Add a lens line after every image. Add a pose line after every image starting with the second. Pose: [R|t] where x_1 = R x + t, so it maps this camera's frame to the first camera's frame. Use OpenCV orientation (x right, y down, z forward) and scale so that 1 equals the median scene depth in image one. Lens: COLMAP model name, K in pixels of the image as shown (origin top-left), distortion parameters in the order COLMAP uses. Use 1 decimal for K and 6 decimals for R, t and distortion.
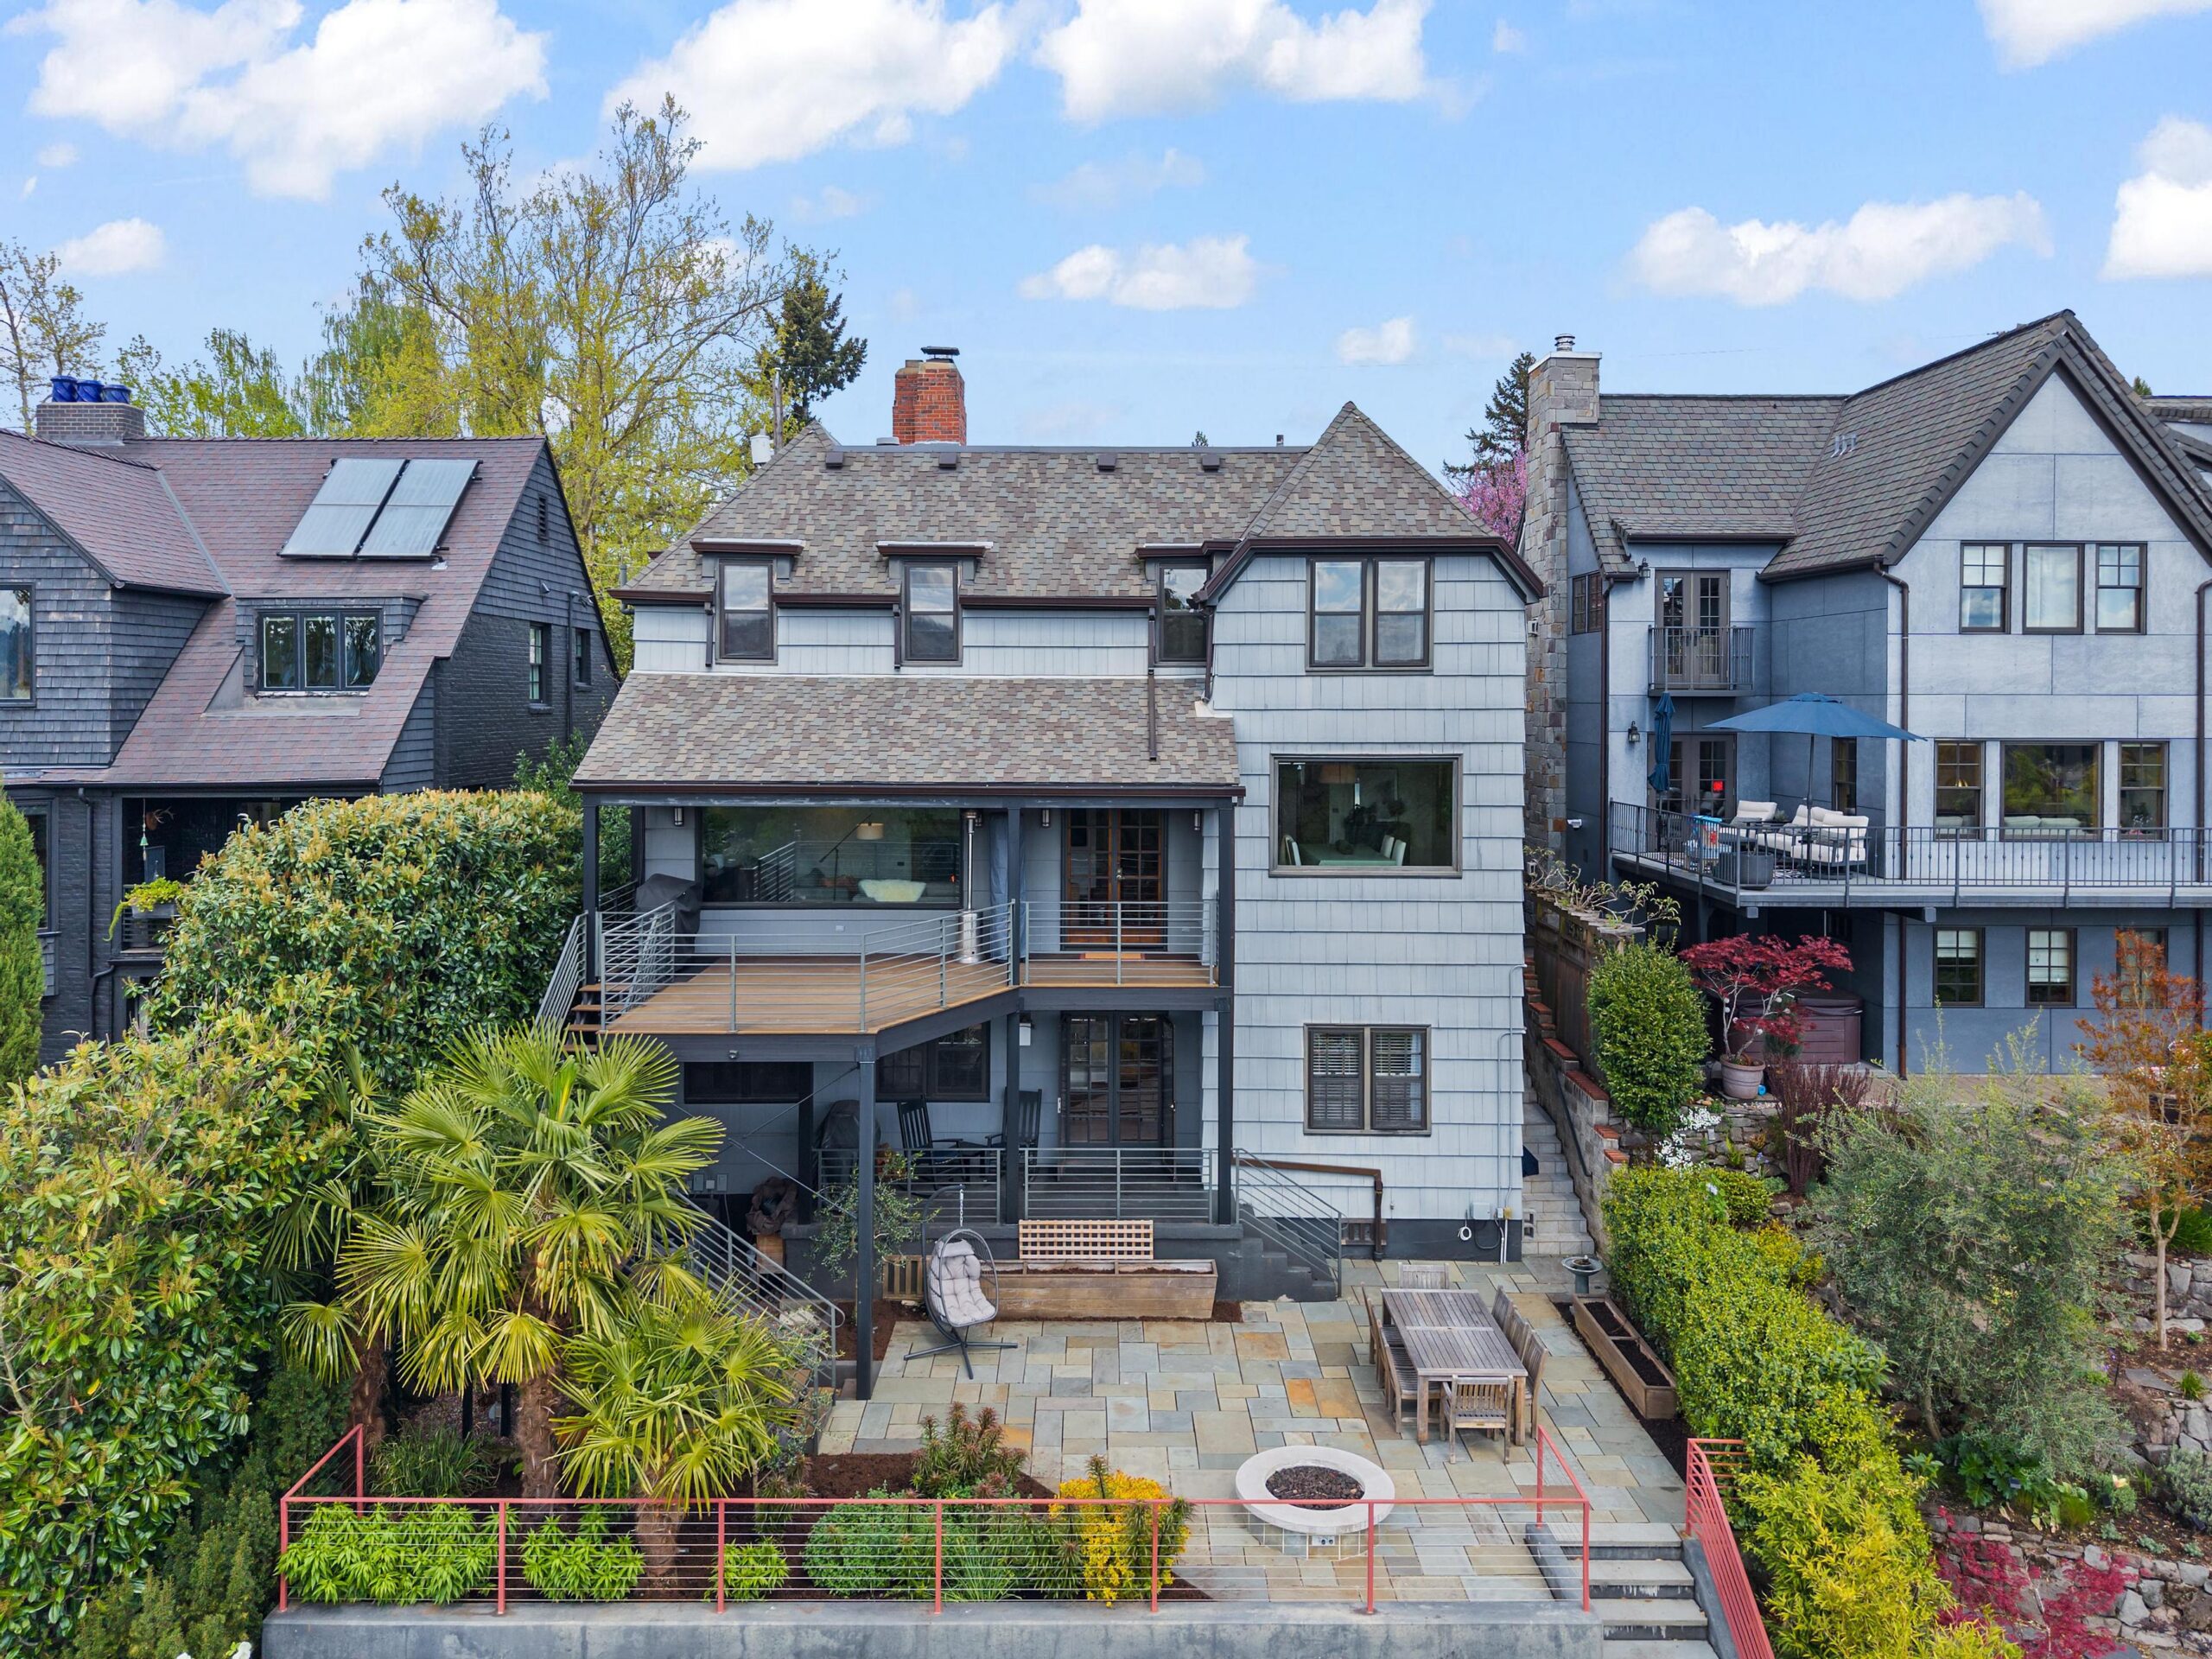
lens RADIAL K [[1518.6, 0, 1110.0], [0, 1518.6, 745.7], [0, 0, 1]] dist [0.155190, -0.188003]
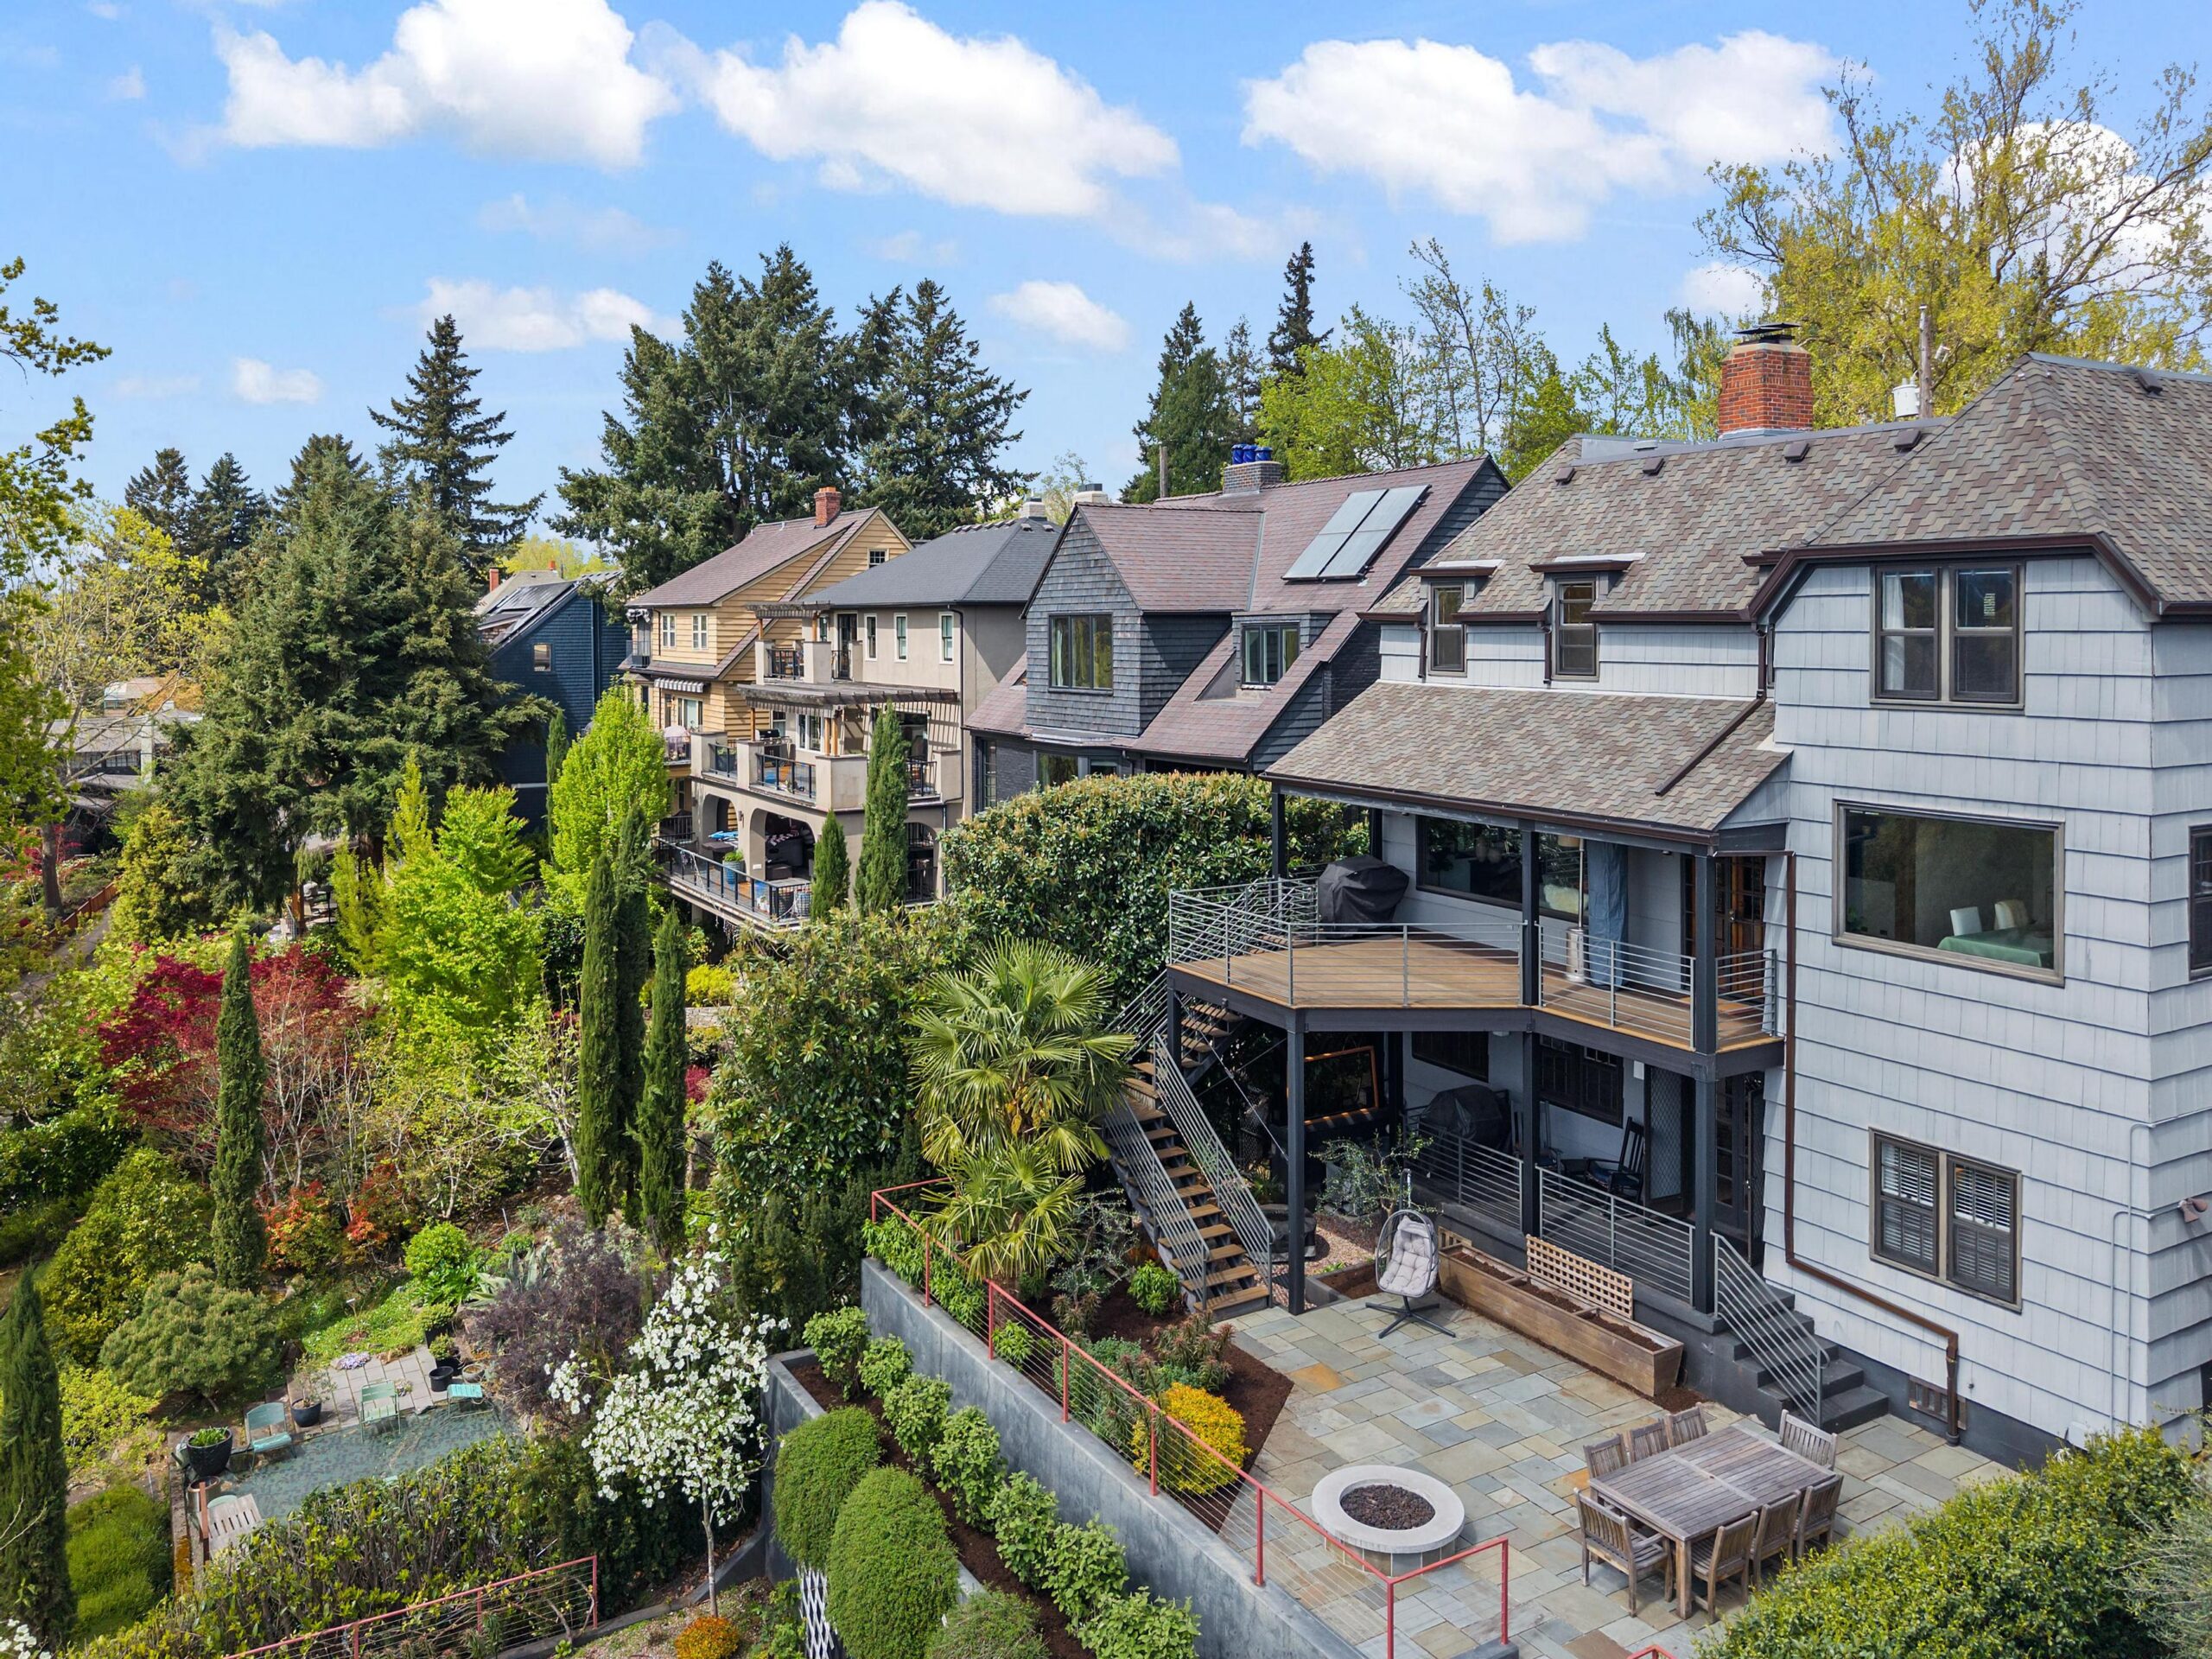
lens RADIAL K [[1645.5, 0, 1100.7], [0, 1645.5, 697.4], [0, 0, 1]] dist [0.052939, 0.001995]
pose [[0.517174, 0.034380, -0.855189, 0.678068], [-0.015161, 0.999404, 0.031009, -0.073228], [0.855746, -0.003071, 0.517387, 0.173652]]
